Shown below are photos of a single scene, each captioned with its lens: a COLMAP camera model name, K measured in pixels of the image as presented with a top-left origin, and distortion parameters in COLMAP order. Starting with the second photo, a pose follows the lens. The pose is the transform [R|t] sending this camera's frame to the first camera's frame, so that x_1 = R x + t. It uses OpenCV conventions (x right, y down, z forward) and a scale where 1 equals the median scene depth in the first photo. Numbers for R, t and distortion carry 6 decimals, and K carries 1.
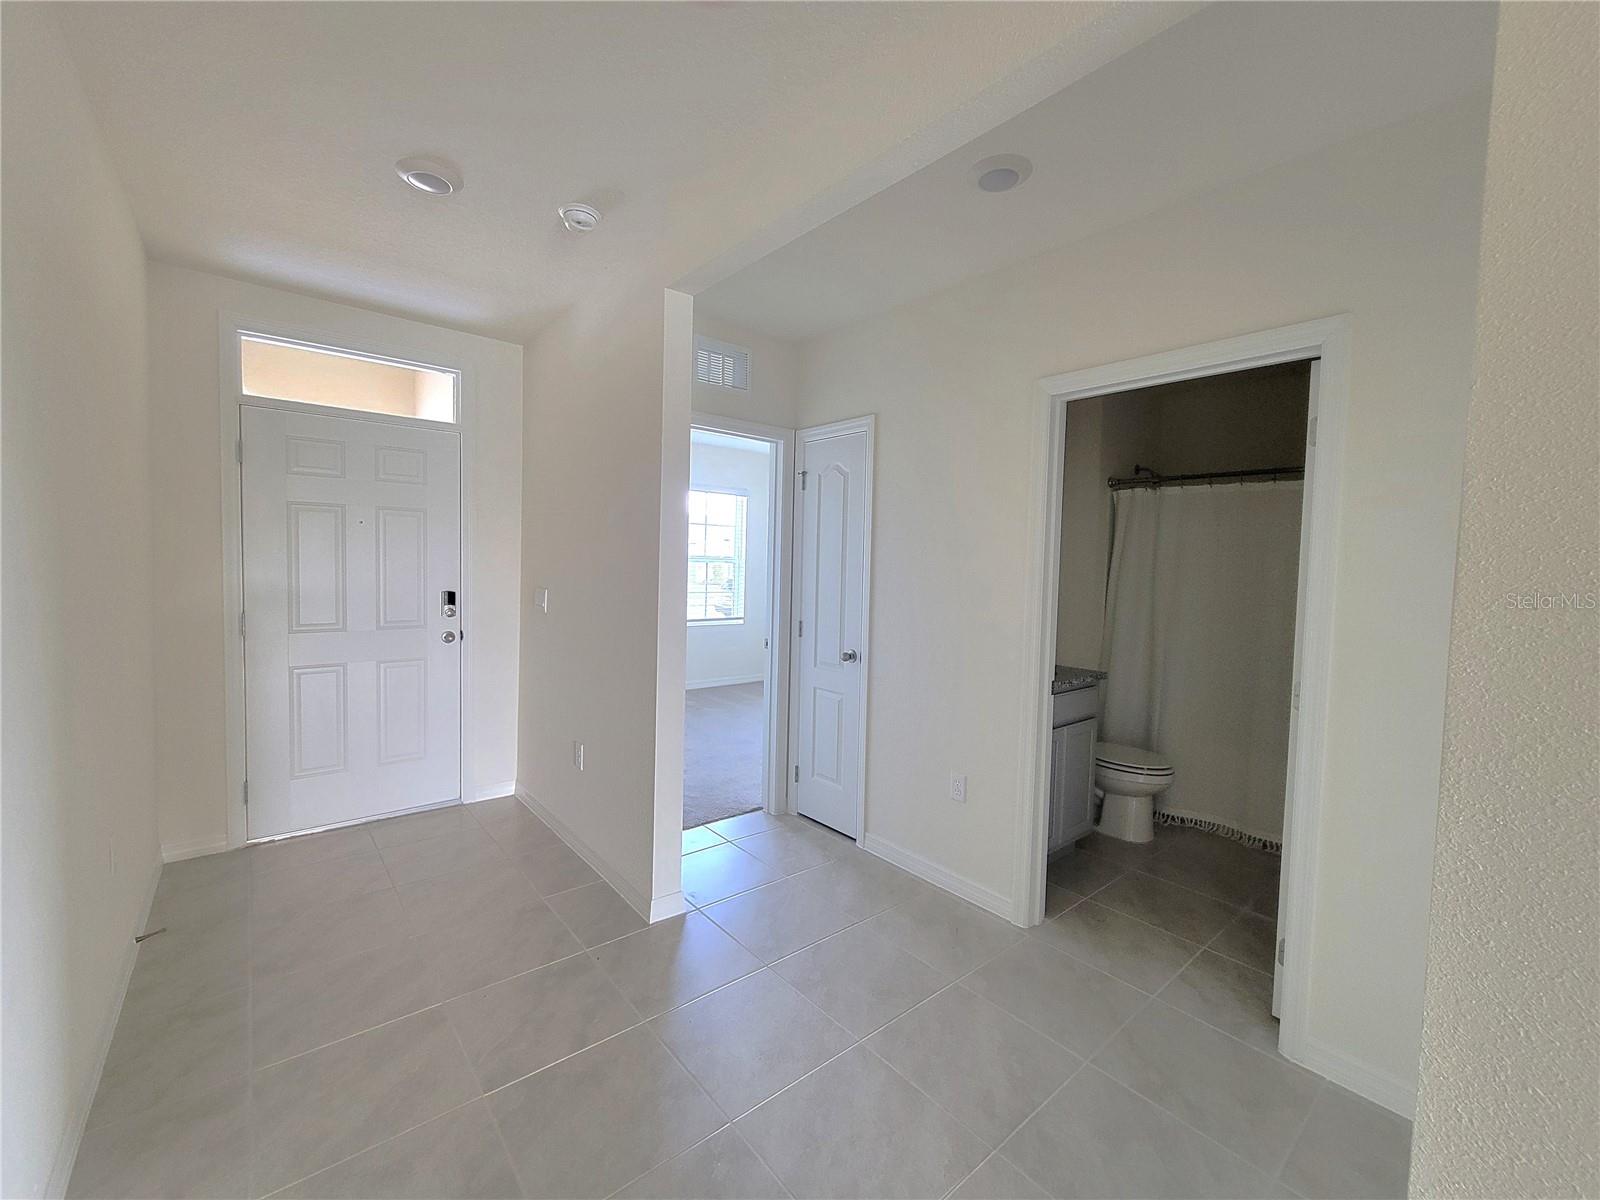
lens RADIAL K [[665.9, 0, 792.4], [0, 665.9, 590.3], [0, 0, 1]] dist [-0.001565, -0.000094]
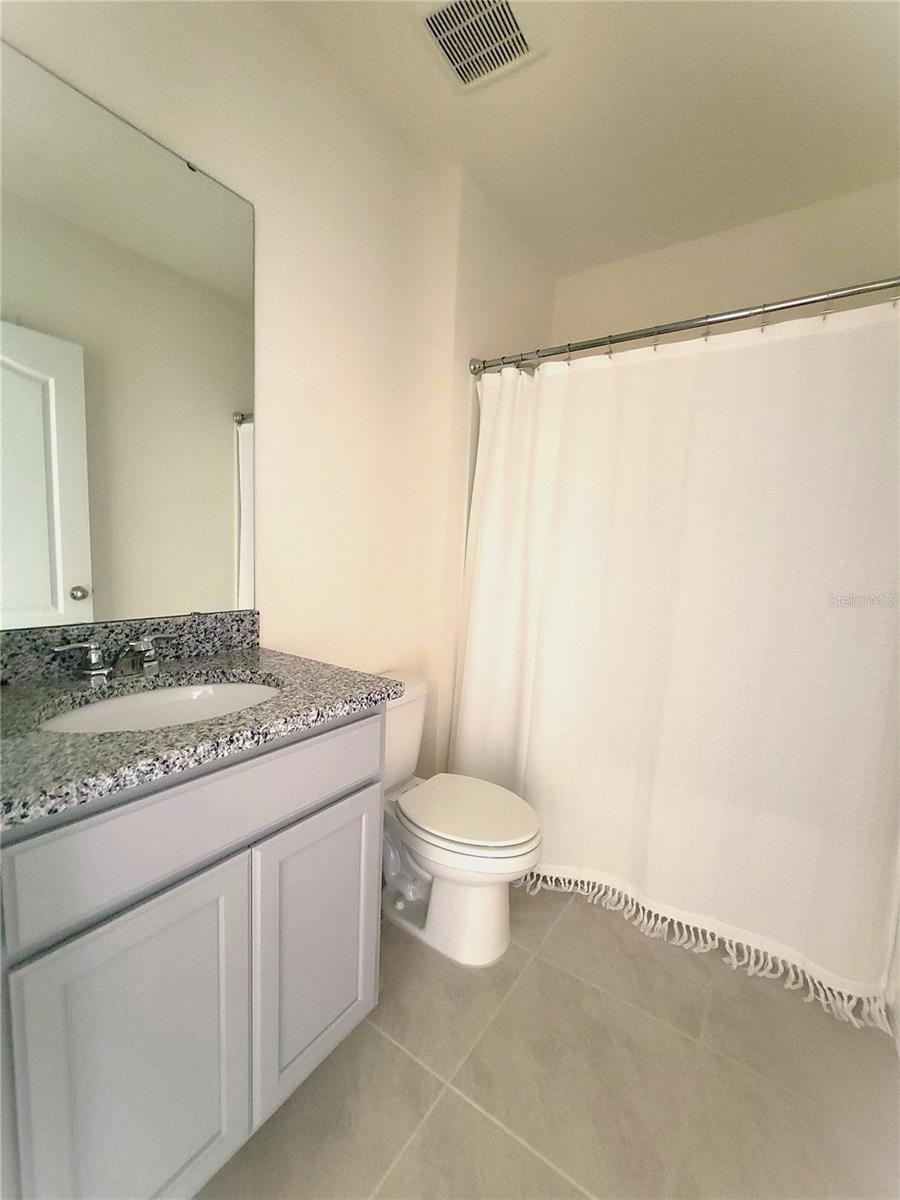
lens RADIAL K [[499.4, 0, 450.0], [0, 499.4, 600.0], [0, 0, 1]] dist [-0.001565, -0.000094]
pose [[0.962149, -0.011511, 0.272280, 0.365142], [-0.006204, 0.997924, 0.064111, 0.040963], [-0.272452, -0.063373, 0.960080, 0.593574]]
